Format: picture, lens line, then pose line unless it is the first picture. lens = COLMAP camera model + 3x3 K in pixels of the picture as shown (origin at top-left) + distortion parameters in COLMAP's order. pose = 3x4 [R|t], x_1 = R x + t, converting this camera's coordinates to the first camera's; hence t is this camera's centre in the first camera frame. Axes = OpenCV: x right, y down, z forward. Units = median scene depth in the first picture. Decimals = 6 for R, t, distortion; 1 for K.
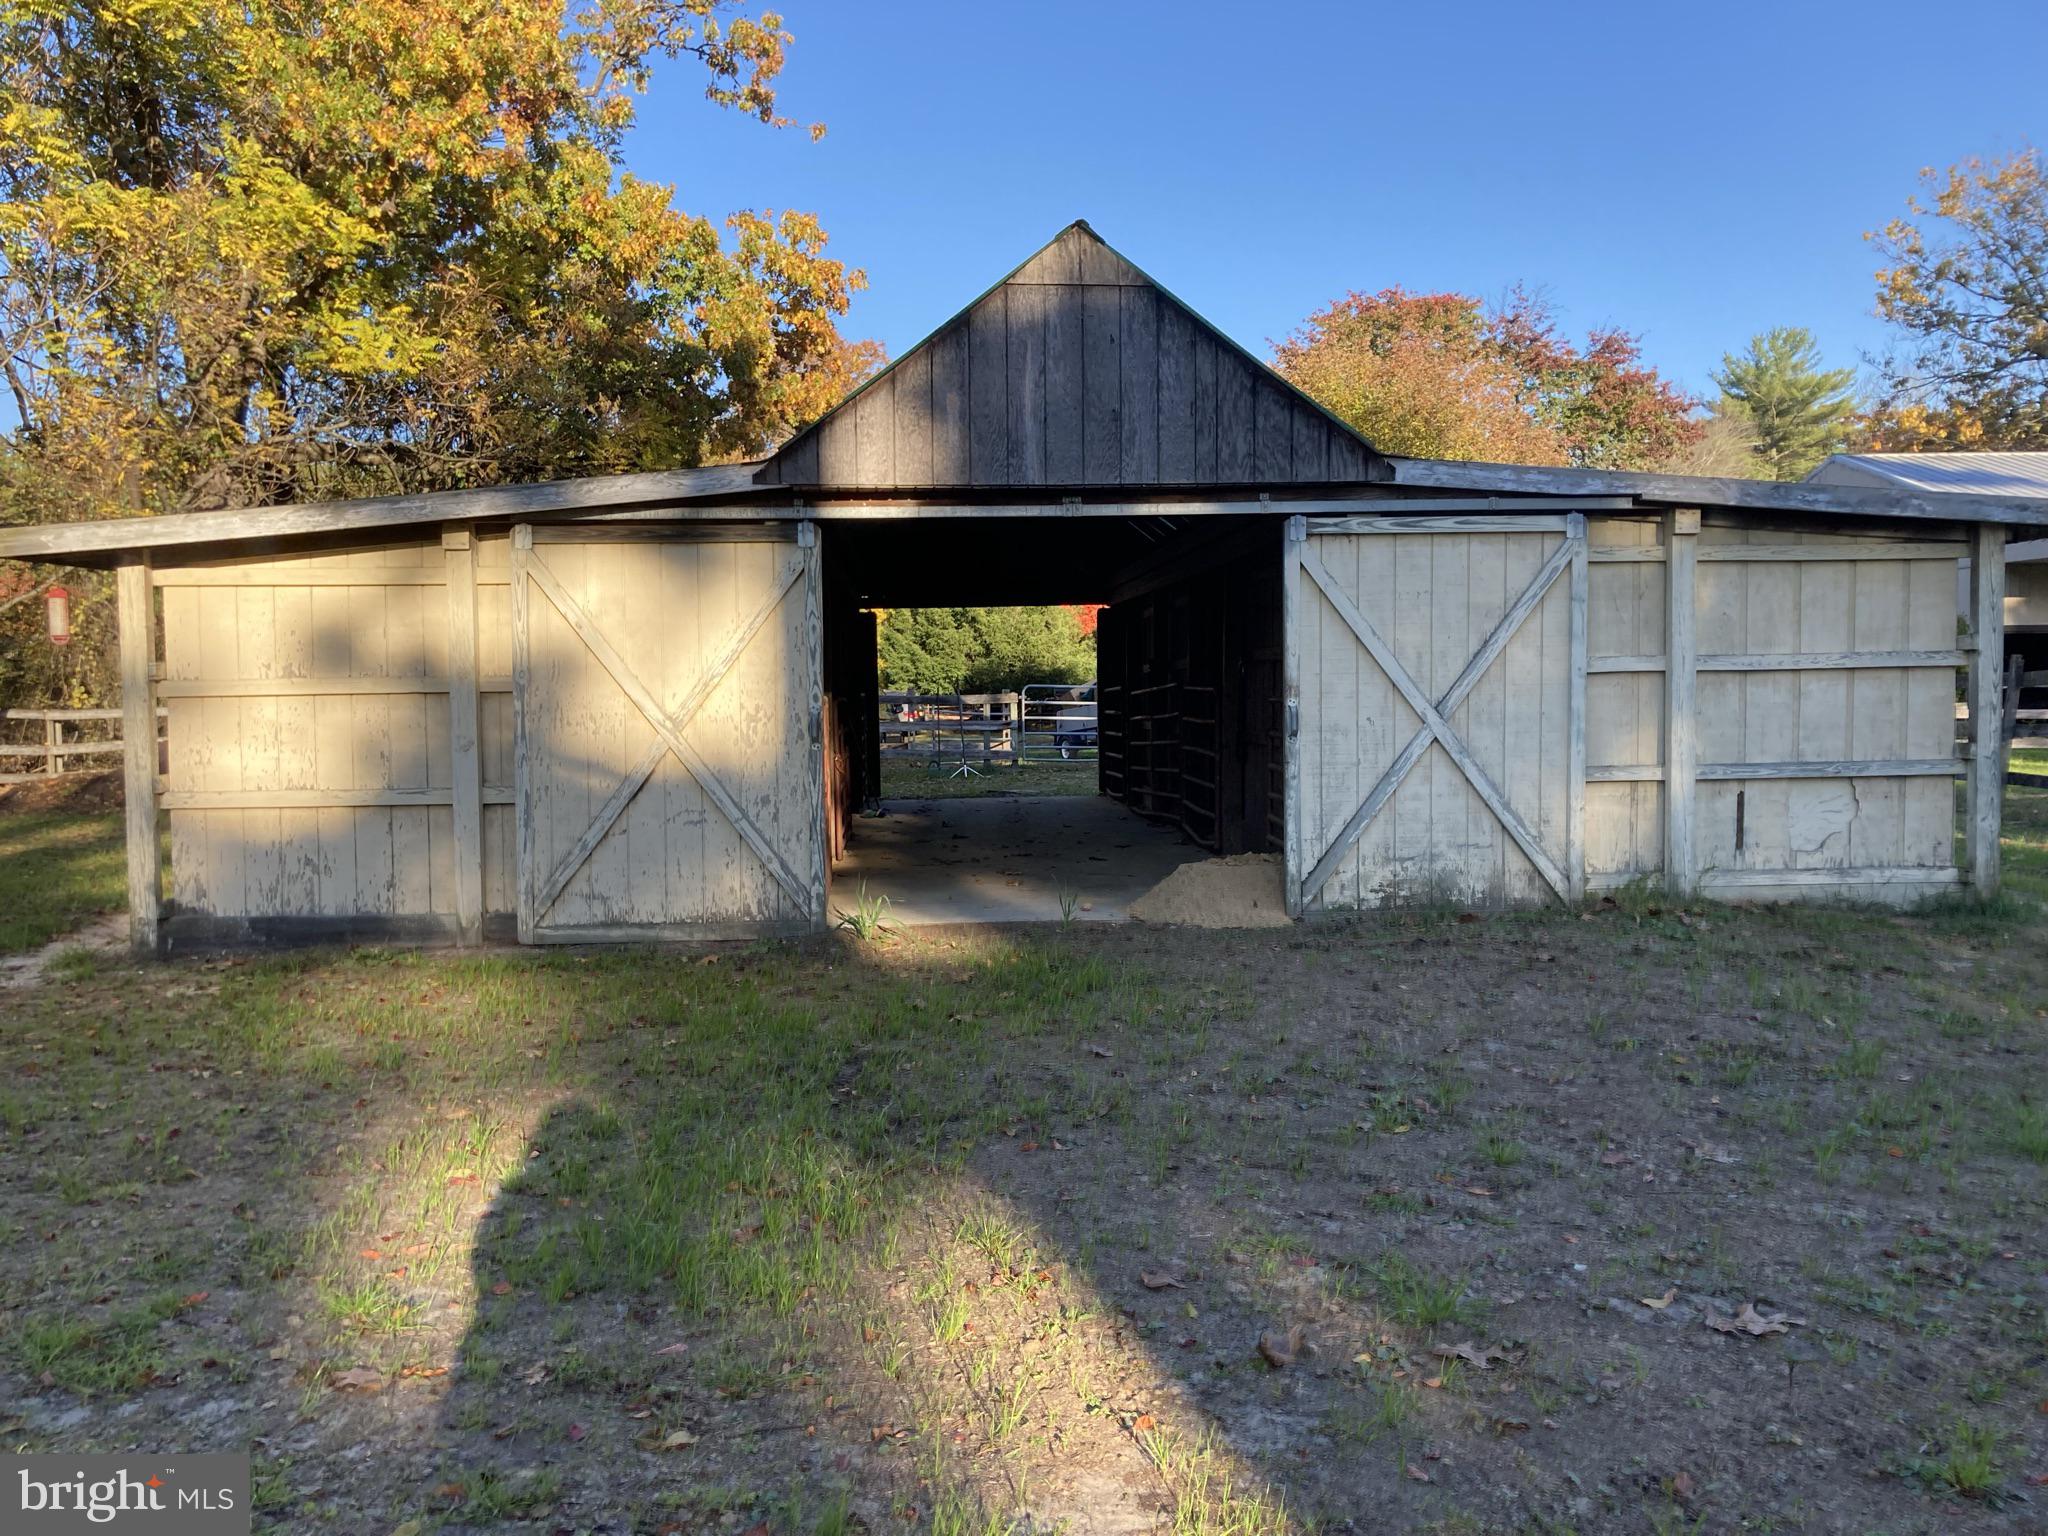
lens RADIAL K [[1648.5, 0, 1023.7], [0, 1648.5, 767.8], [0, 0, 1]] dist [0.021782, -0.014450]
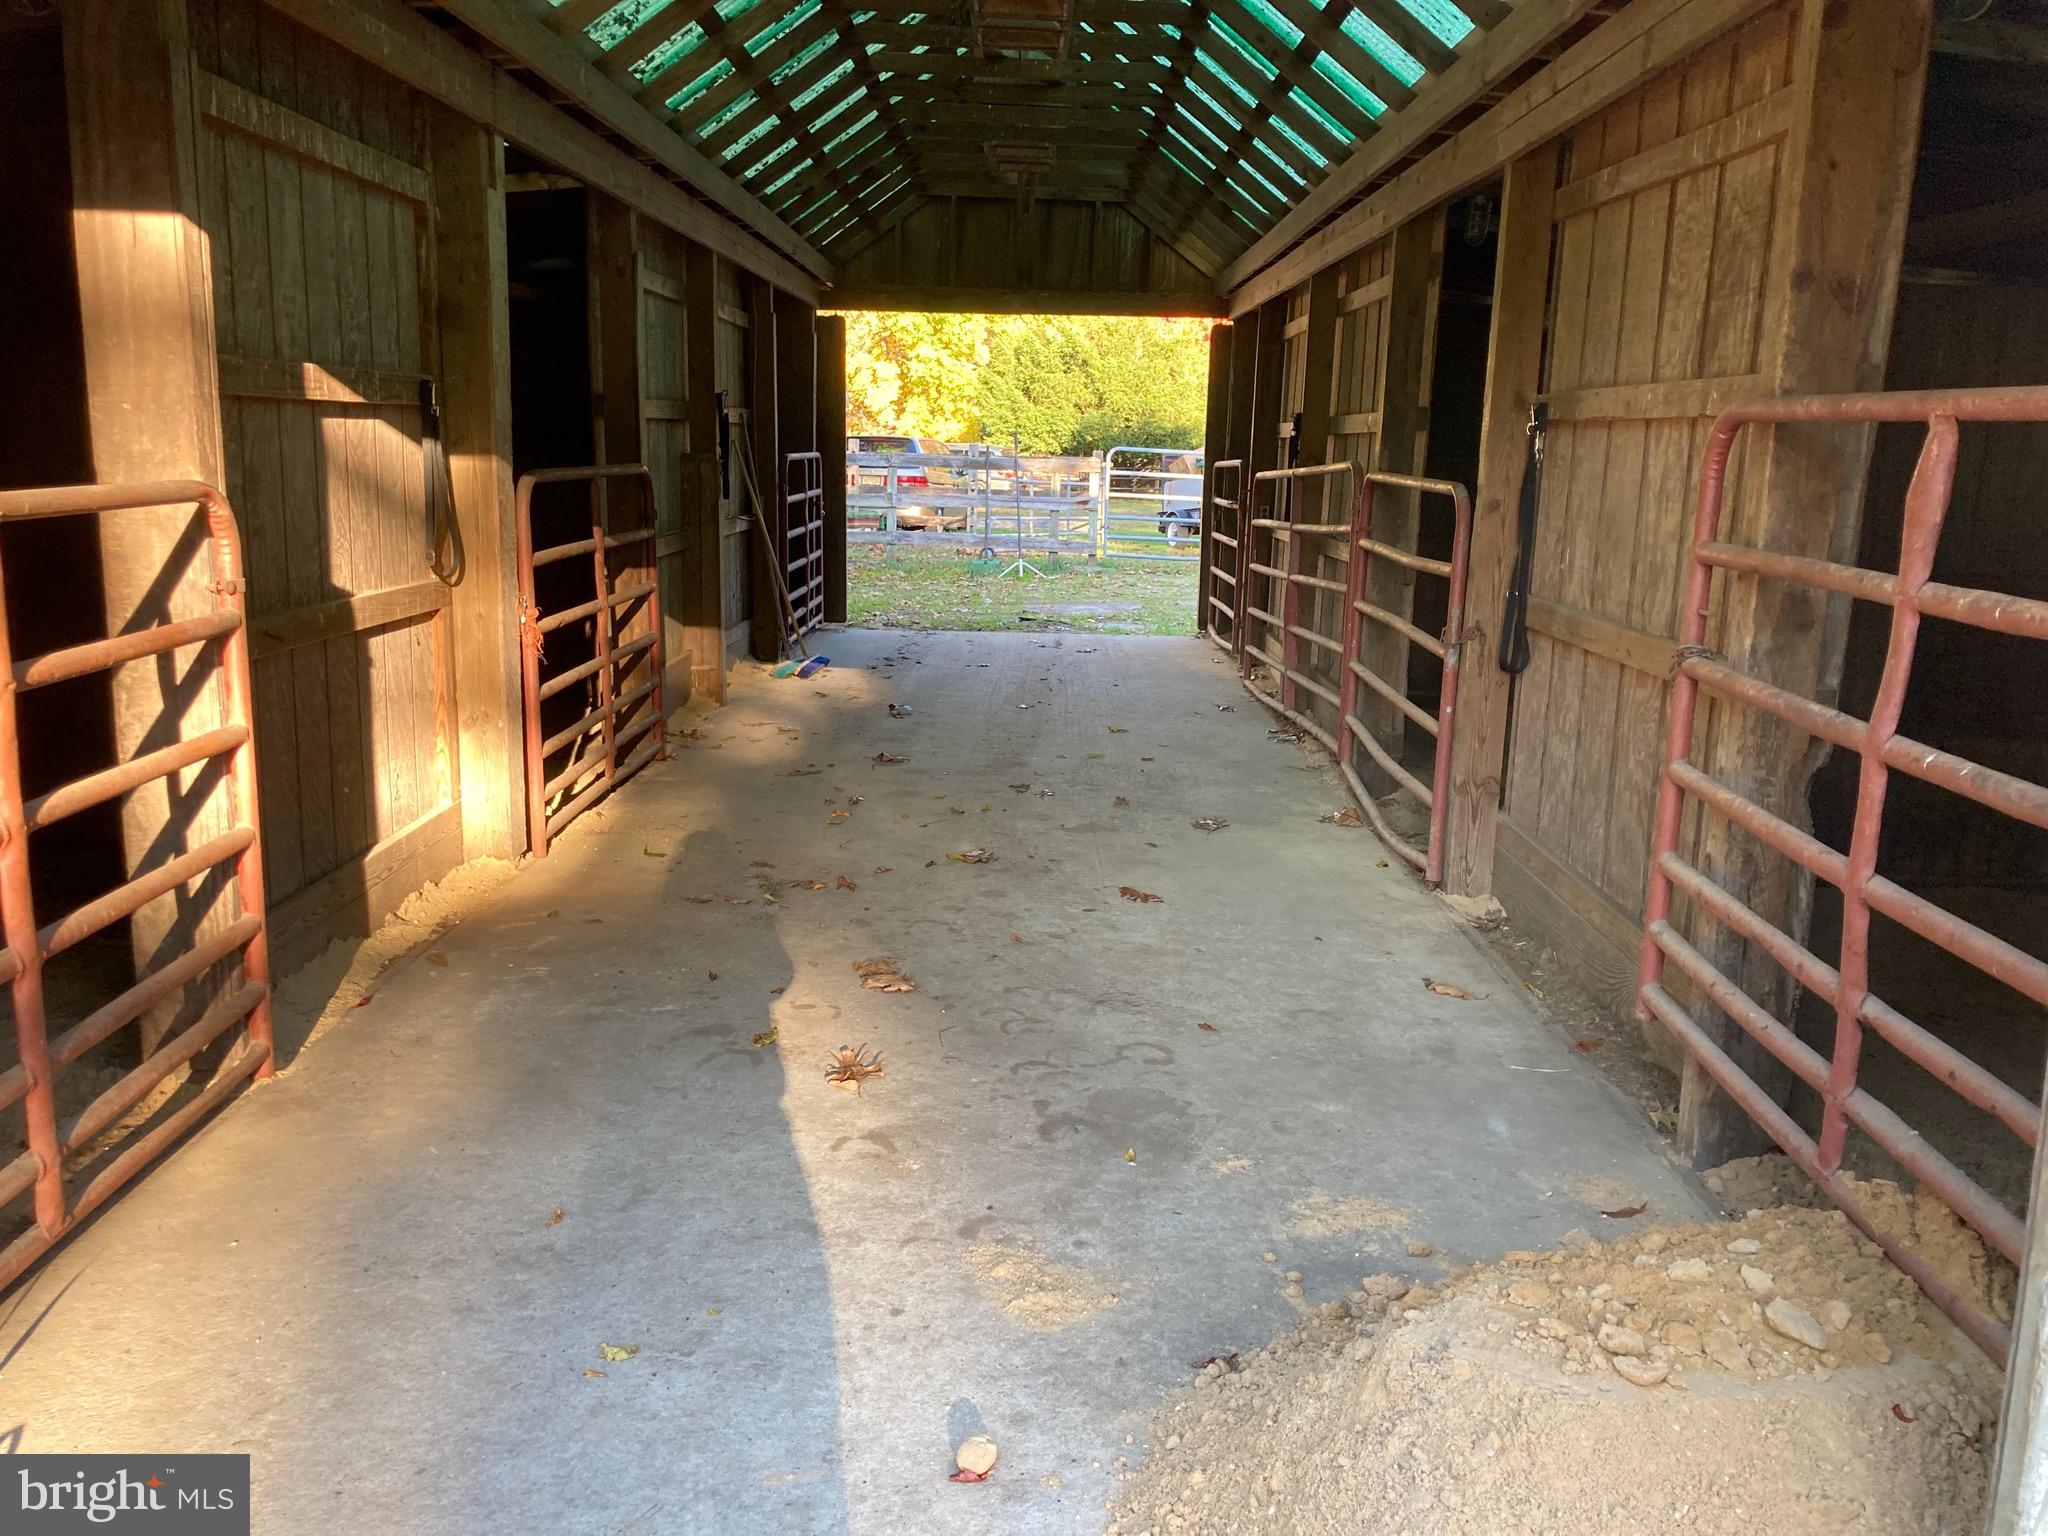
lens RADIAL K [[1649.4, 0, 1025.6], [0, 1649.4, 770.5], [0, 0, 1]] dist [0.026600, -0.028988]
pose [[0.995933, 0.055326, -0.071111, 0.021097], [-0.044272, 0.987911, 0.148566, -0.017137], [0.078471, -0.144814, 0.986342, 0.283685]]
